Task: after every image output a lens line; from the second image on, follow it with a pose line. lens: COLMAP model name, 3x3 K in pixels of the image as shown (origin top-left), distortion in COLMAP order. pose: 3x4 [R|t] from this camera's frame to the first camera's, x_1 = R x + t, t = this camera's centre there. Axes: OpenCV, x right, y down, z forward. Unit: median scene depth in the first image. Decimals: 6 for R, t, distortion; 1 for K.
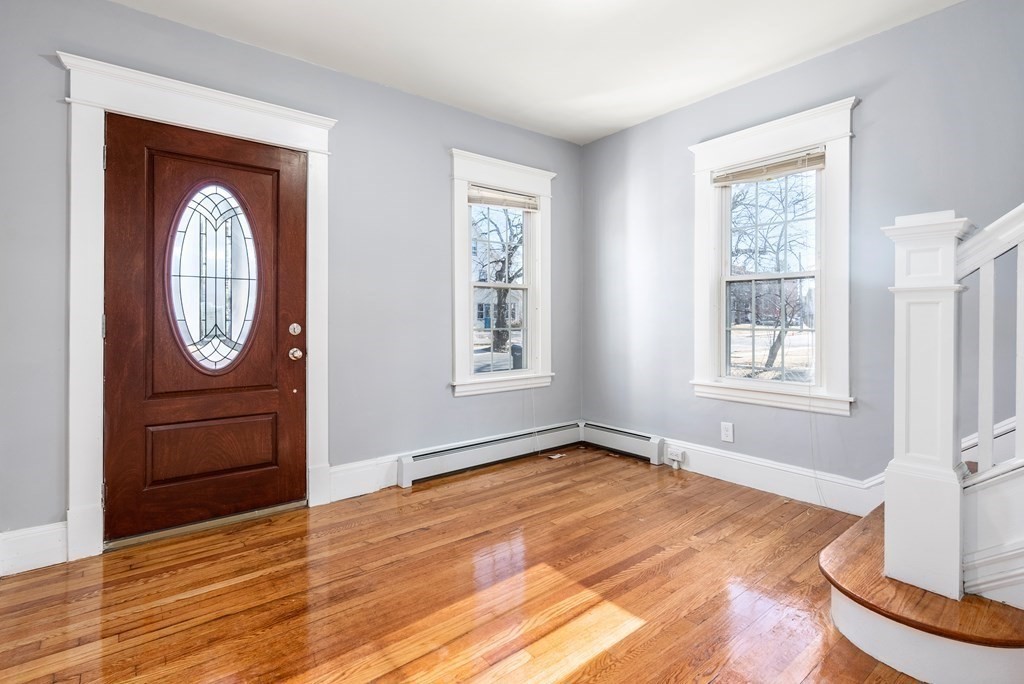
lens RADIAL K [[486.4, 0, 513.3], [0, 486.4, 319.1], [0, 0, 1]] dist [-0.003770, 0.002203]
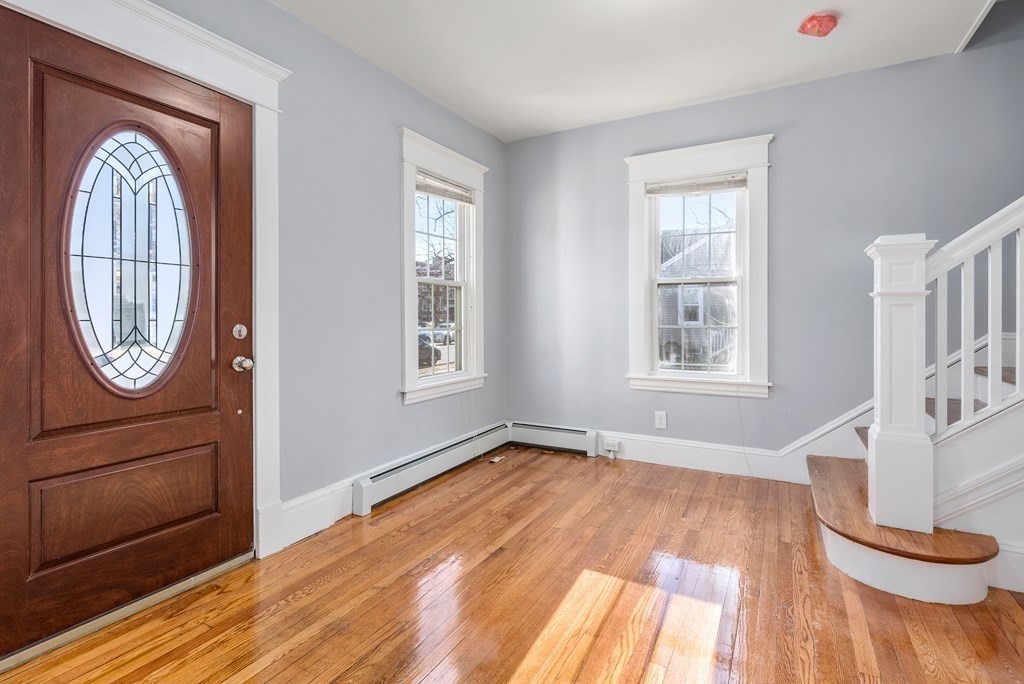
lens RADIAL K [[486.4, 0, 516.0], [0, 486.4, 315.3], [0, 0, 1]] dist [-0.003770, 0.002203]
pose [[0.925660, 0.000442, 0.378356, -0.332671], [0.001862, 0.999982, -0.005724, -0.000048], [-0.378352, 0.006003, 0.925642, 0.118116]]
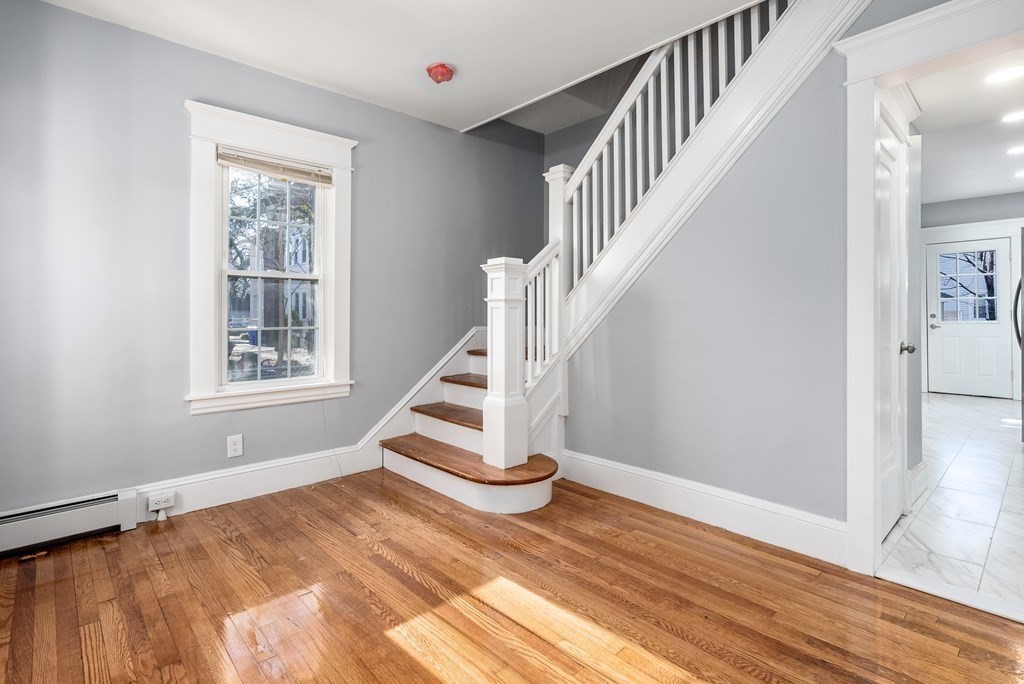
lens RADIAL K [[486.4, 0, 503.6], [0, 486.4, 314.1], [0, 0, 1]] dist [-0.003770, 0.002203]
pose [[-0.051398, 0.006000, 0.998660, -0.554309], [0.007396, 0.999957, -0.005628, 0.000547], [-0.998651, 0.007097, -0.051440, 0.653830]]
